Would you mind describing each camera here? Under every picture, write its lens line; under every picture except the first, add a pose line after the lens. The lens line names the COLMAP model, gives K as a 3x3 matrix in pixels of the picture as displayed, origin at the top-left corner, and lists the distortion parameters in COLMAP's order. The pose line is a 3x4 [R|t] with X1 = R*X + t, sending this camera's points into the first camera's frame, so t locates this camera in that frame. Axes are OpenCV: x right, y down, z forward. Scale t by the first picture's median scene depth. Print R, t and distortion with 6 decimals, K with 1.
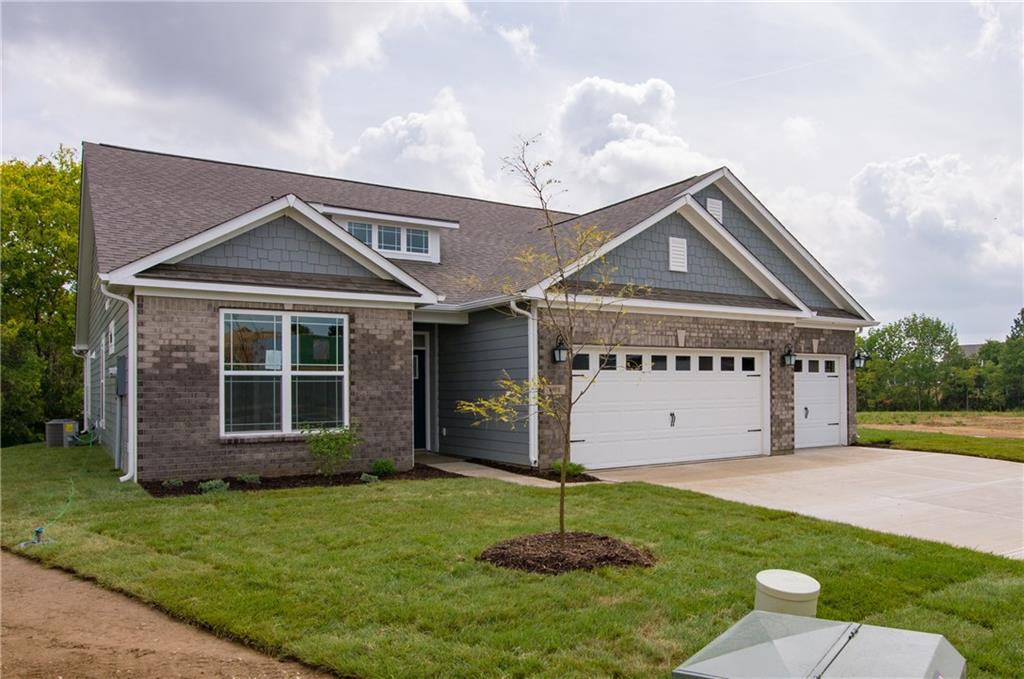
lens RADIAL K [[684.7, 0, 508.5], [0, 684.7, 378.9], [0, 0, 1]] dist [-0.004563, -0.000192]
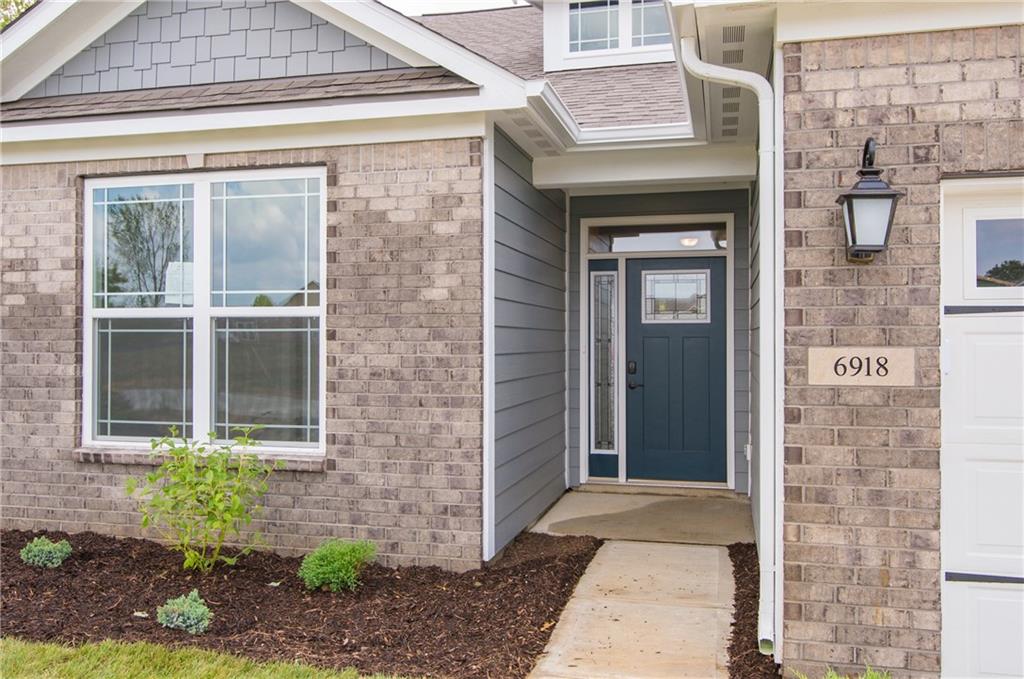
lens RADIAL K [[816.7, 0, 540.0], [0, 816.7, 326.1], [0, 0, 1]] dist [0.007479, 0.002608]
pose [[0.731896, 0.000219, -0.681416, 0.185608], [0.003836, 0.999983, 0.004441, -0.000804], [0.681405, -0.005864, 0.731883, 0.712046]]
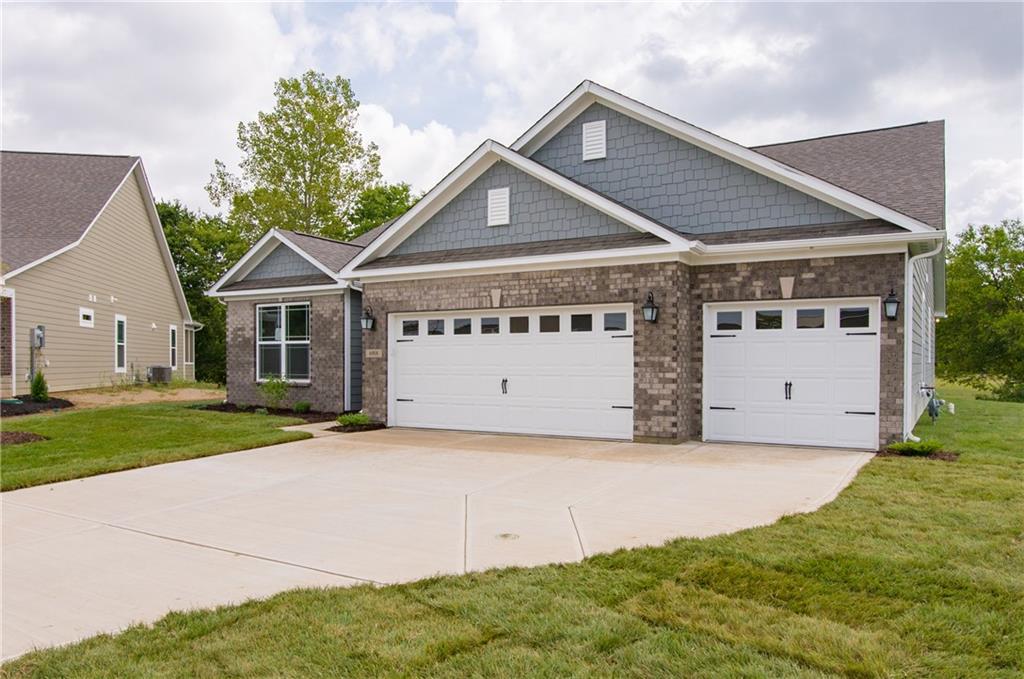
lens RADIAL K [[635.2, 0, 538.3], [0, 635.2, 362.6], [0, 0, 1]] dist [-0.005648, -0.000216]
pose [[0.543172, 0.012855, -0.839523, 1.129270], [0.007524, 0.999768, 0.020177, 0.011795], [0.839588, -0.017276, 0.542949, 0.656830]]
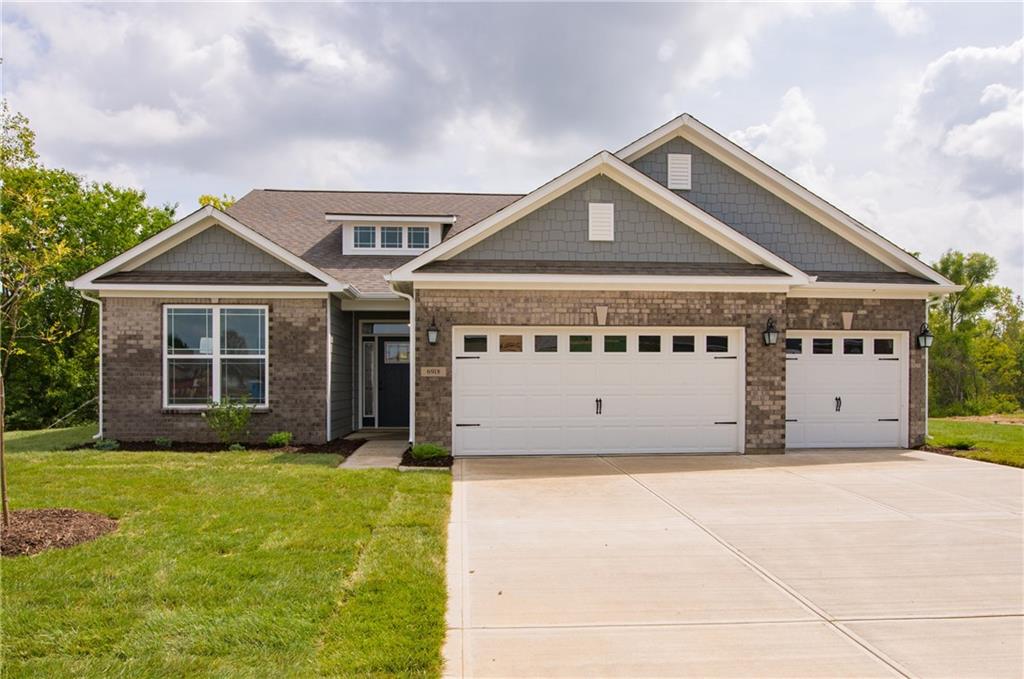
lens RADIAL K [[577.8, 0, 490.4], [0, 577.8, 378.4], [0, 0, 1]] dist [-0.008215, 0.000046]
pose [[0.893100, 0.009004, -0.449767, 0.520718], [-0.001395, 0.999850, 0.017246, 0.010871], [0.449855, -0.014775, 0.892979, 0.295091]]
